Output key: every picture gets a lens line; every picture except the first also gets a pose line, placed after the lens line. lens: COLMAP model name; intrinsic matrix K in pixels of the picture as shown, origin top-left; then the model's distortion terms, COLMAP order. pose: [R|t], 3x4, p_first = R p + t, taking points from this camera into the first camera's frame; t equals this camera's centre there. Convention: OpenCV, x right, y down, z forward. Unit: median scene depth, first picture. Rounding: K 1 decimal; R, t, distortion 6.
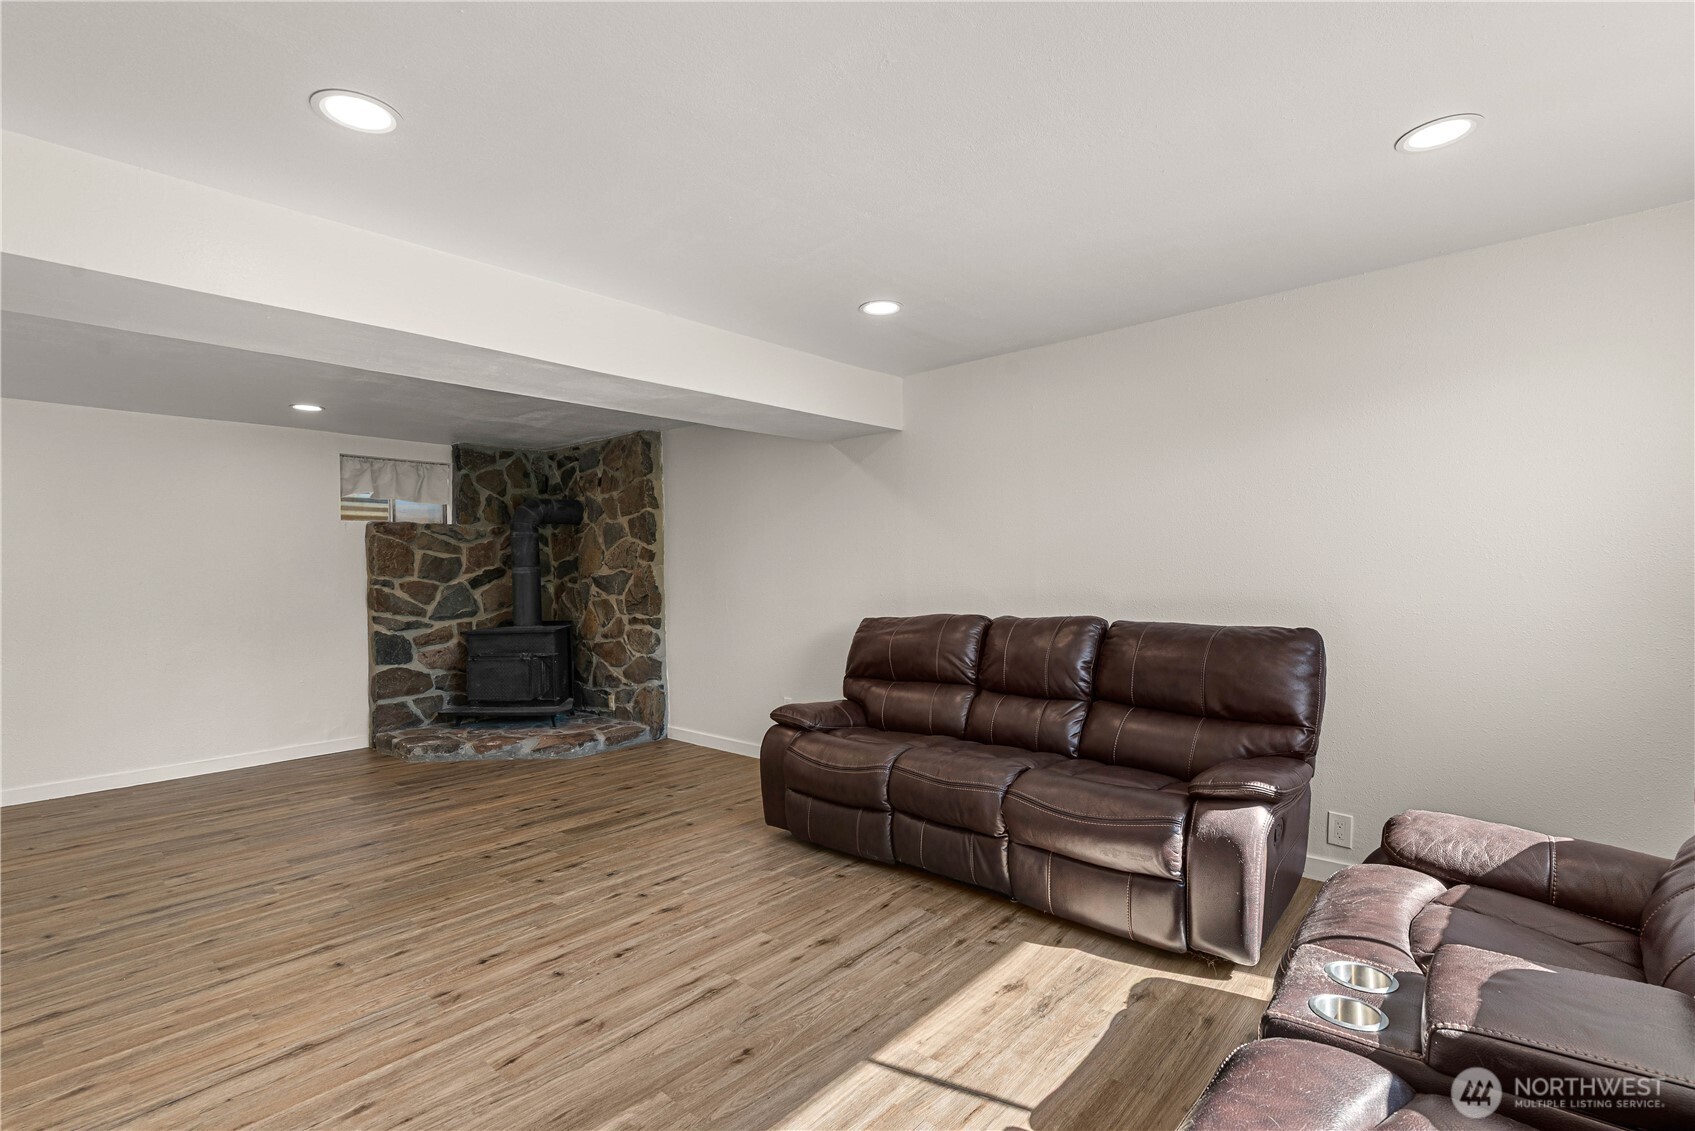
lens RADIAL K [[790.6, 0, 862.7], [0, 790.6, 567.5], [0, 0, 1]] dist [0.003586, -0.000275]
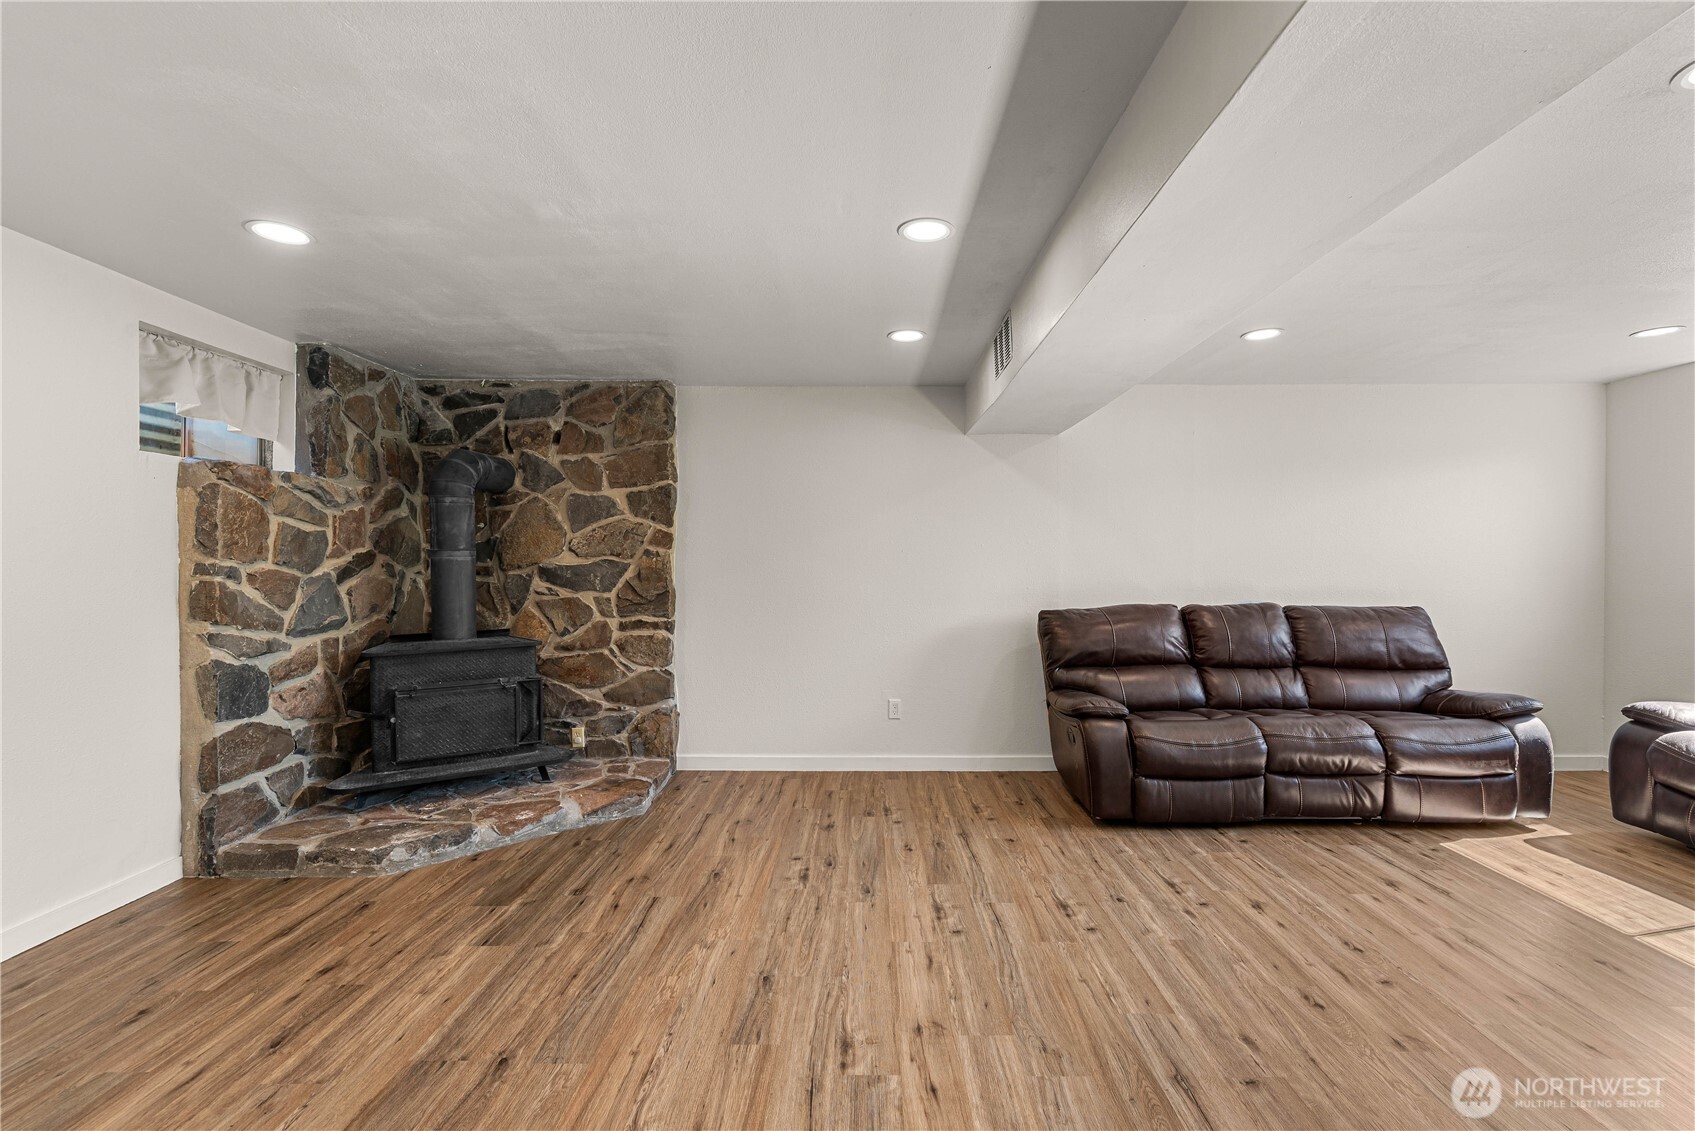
lens RADIAL K [[745.3, 0, 865.2], [0, 745.3, 565.8], [0, 0, 1]] dist [0.001021, -0.000152]
pose [[0.749286, 0.016929, 0.662030, -0.612383], [-0.014484, 0.999853, -0.009175, 0.013396], [-0.662088, -0.002715, 0.749421, 0.314471]]
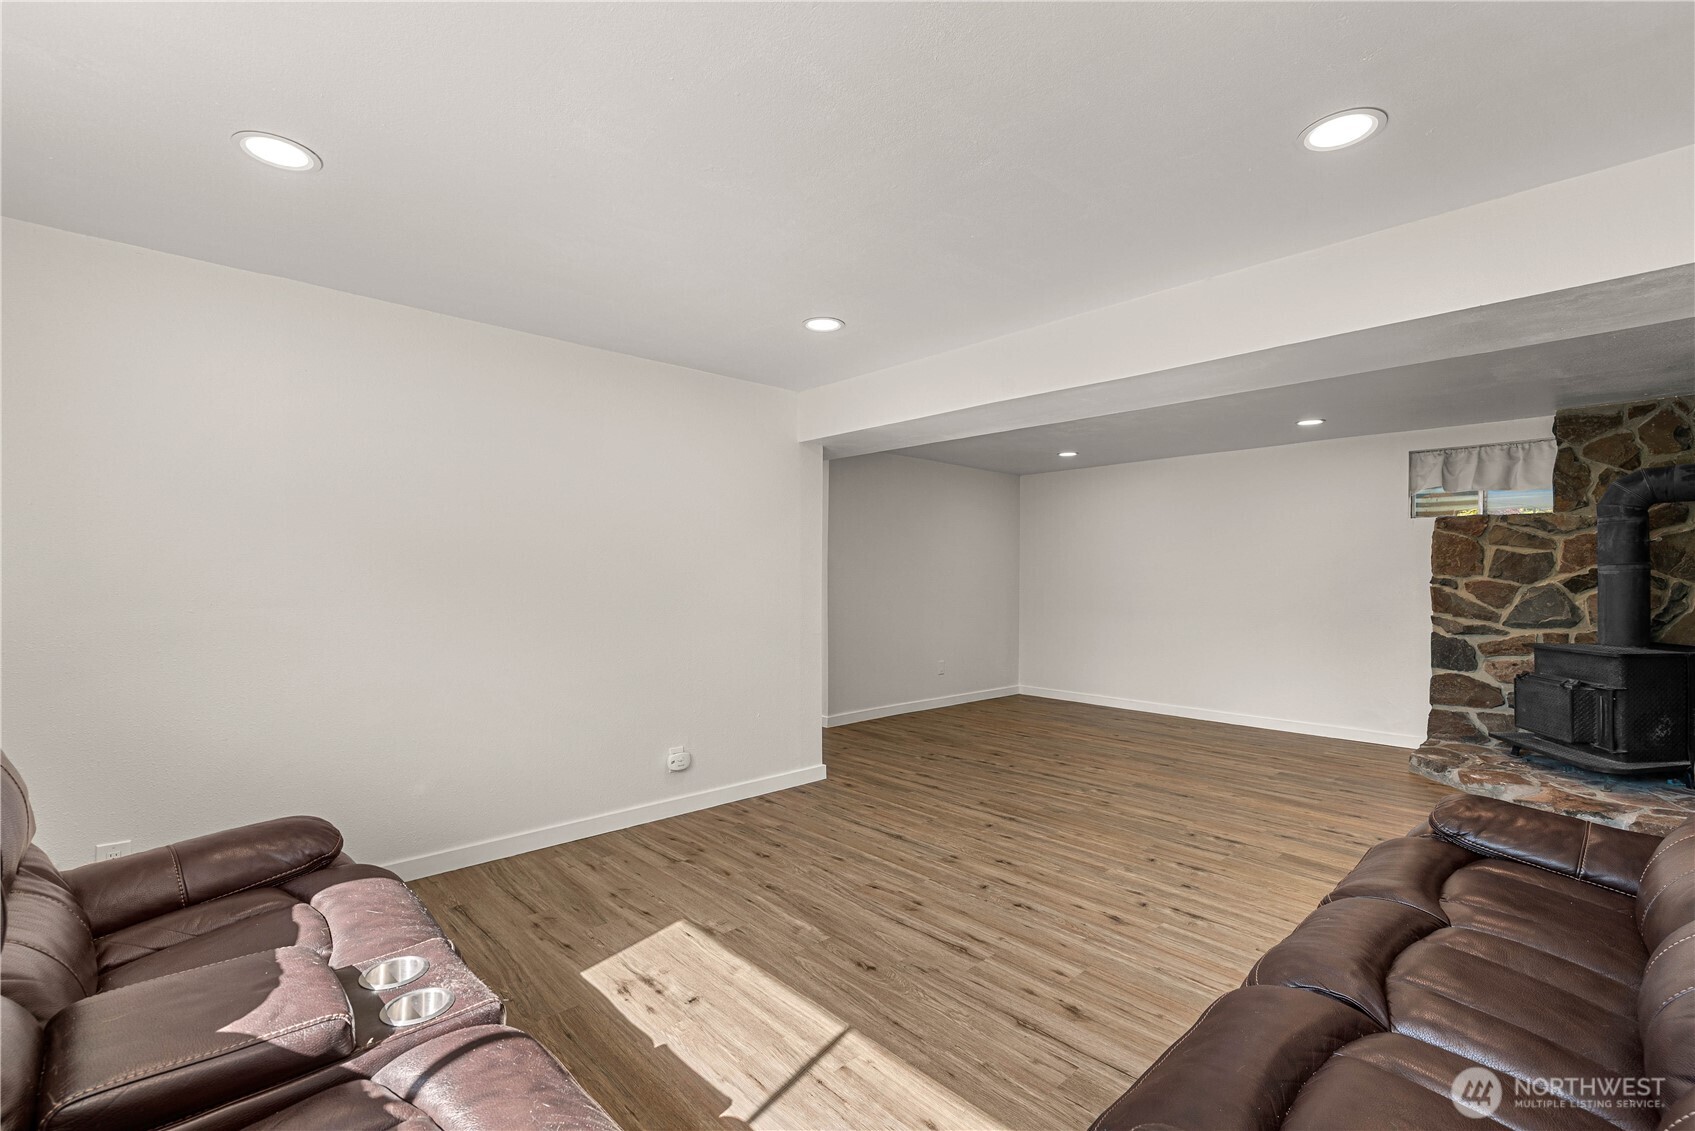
lens RADIAL K [[741.7, 0, 842.7], [0, 741.7, 581.7], [0, 0, 1]] dist [0.002346, 0.001504]
pose [[-0.103489, 0.026612, -0.994275, 0.344742], [0.000761, 0.999644, 0.026676, -0.004559], [0.994630, 0.002004, -0.103472, 0.378305]]
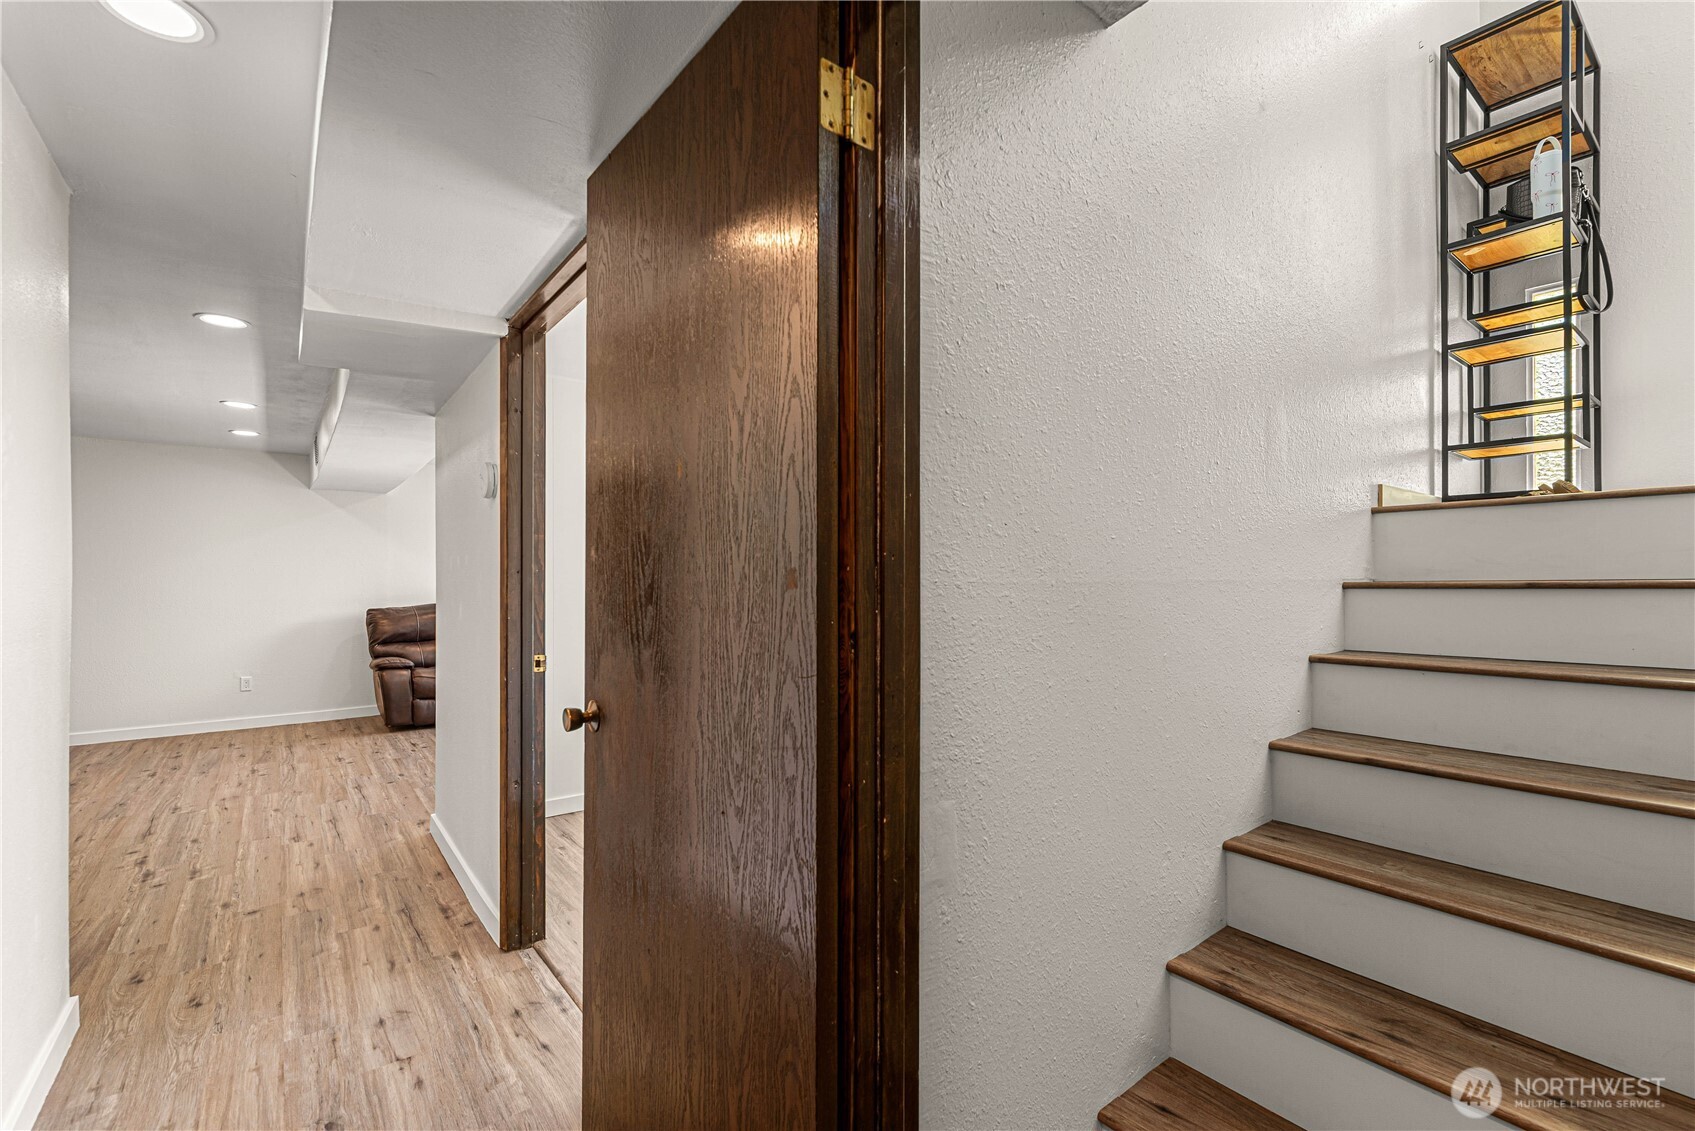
lens RADIAL K [[736.1, 0, 851.0], [0, 736.1, 564.4], [0, 0, 1]] dist [0.002148, -0.000020]
pose [[0.183326, 0.034267, 0.982455, -0.961039], [0.000173, 0.999391, -0.034890, 0.019750], [-0.983052, 0.006566, 0.183208, -0.173973]]
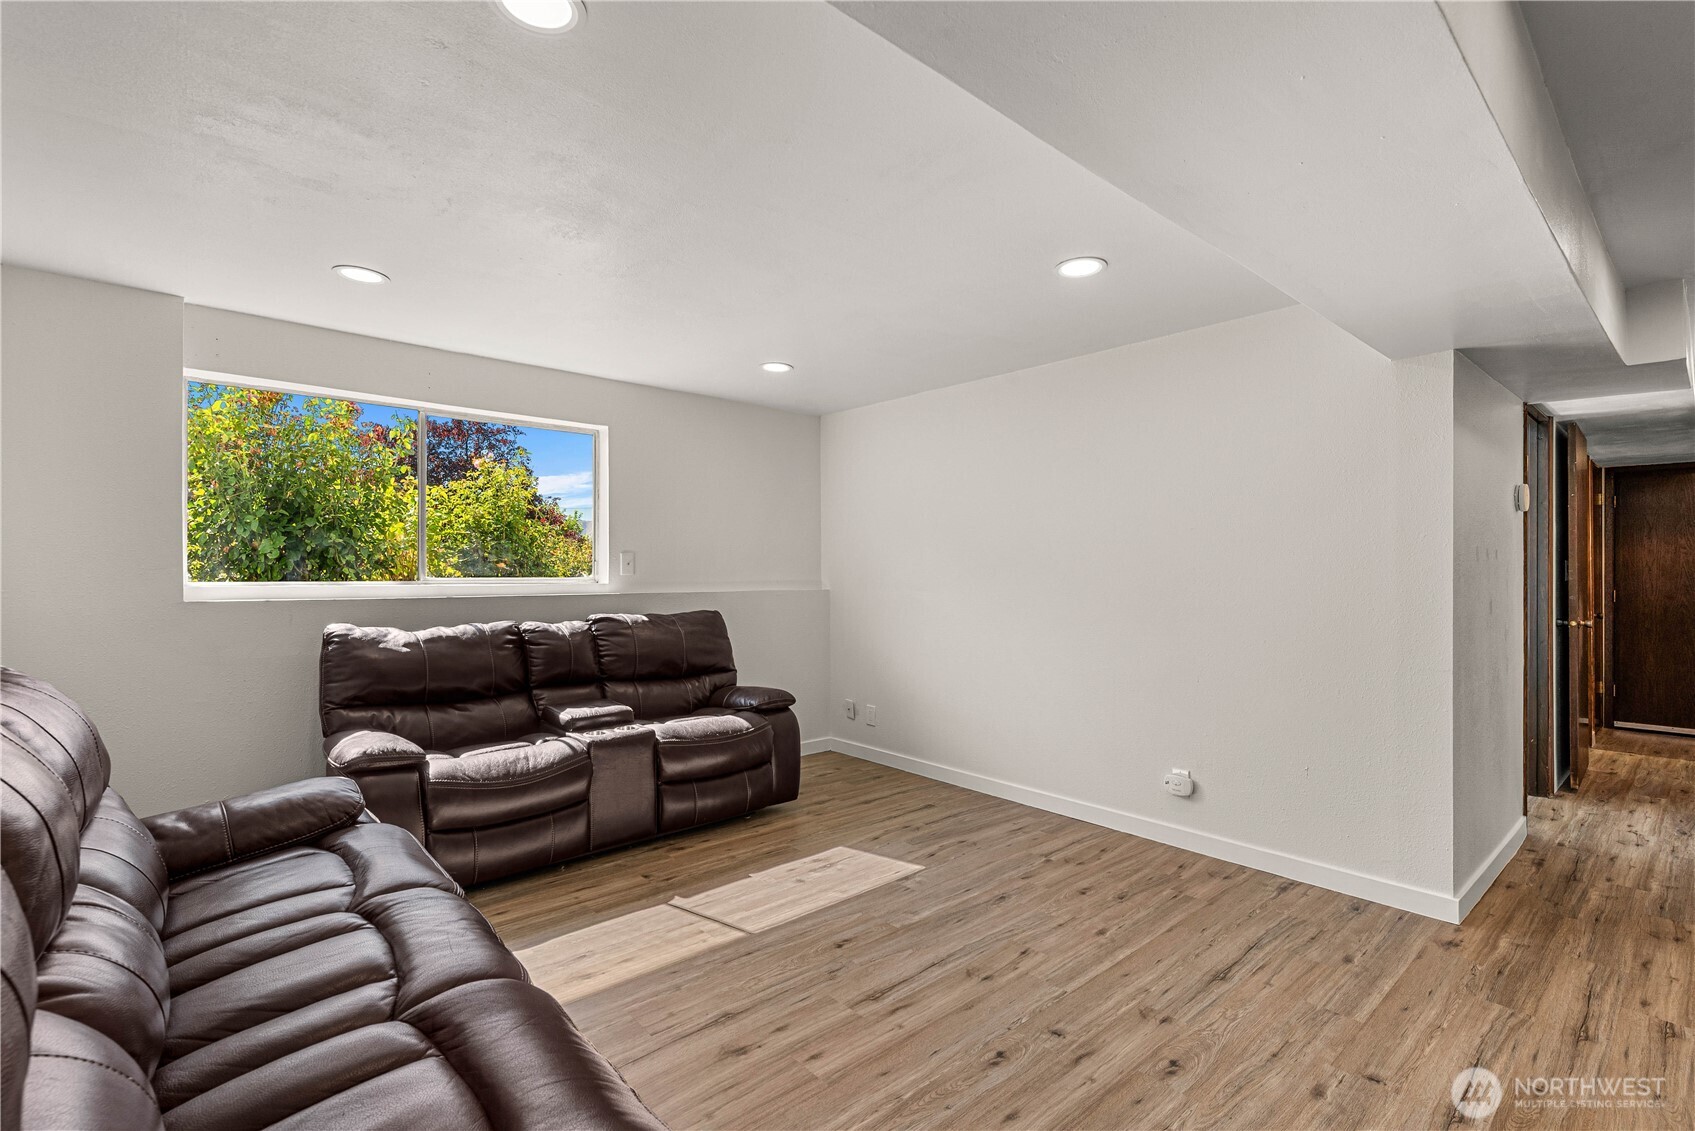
lens RADIAL K [[763.0, 0, 856.5], [0, 763.0, 570.3], [0, 0, 1]] dist [-0.000888, -0.000192]
pose [[-0.992380, 0.015031, 0.122291, -0.117206], [0.014637, 0.999884, -0.004127, 0.004887], [-0.122339, -0.002306, -0.992486, 0.780577]]
